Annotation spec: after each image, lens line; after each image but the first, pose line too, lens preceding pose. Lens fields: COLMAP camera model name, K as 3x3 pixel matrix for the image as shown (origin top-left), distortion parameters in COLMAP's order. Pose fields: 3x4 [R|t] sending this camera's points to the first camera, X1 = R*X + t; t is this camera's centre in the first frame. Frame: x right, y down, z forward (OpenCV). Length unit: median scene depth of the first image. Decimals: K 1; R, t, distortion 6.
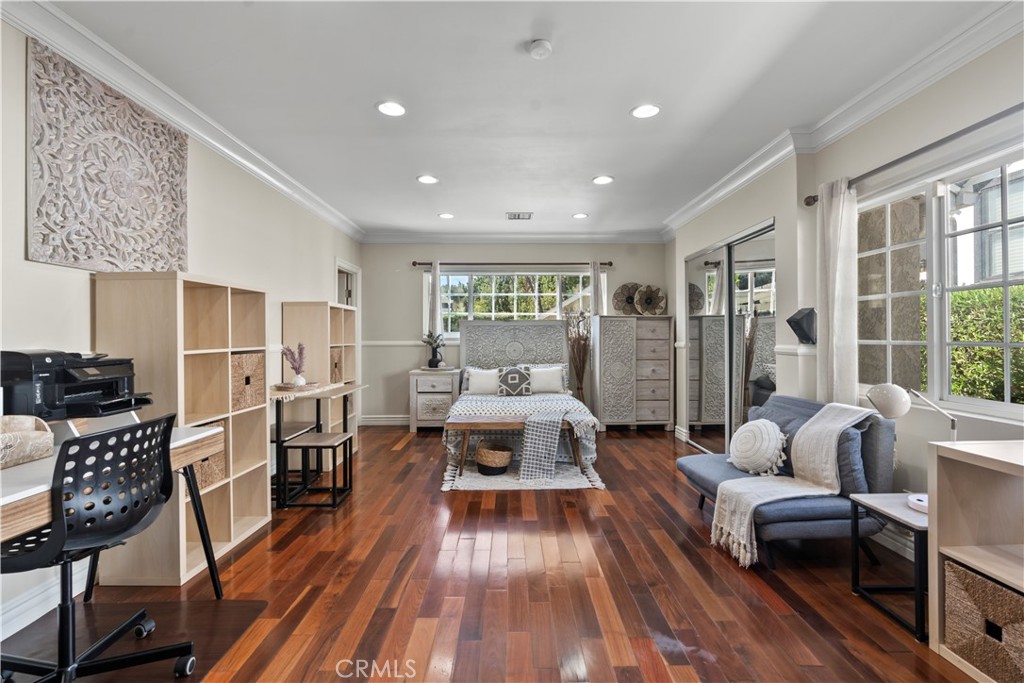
lens RADIAL K [[465.9, 0, 518.1], [0, 465.9, 334.3], [0, 0, 1]] dist [-0.002651, 0.001372]
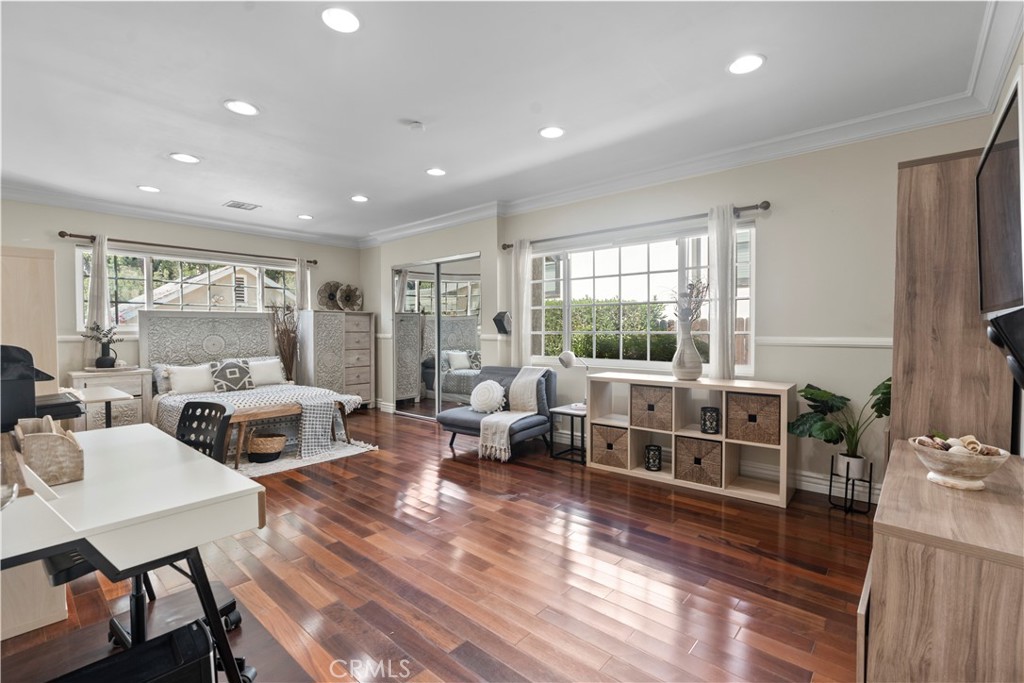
lens RADIAL K [[466.6, 0, 516.9], [0, 466.6, 342.8], [0, 0, 1]] dist [-0.001234, 0.000906]
pose [[0.664364, -0.021309, 0.747105, -0.482190], [-0.002041, 0.999538, 0.030324, 0.002754], [-0.747407, -0.021671, 0.664013, -0.112246]]
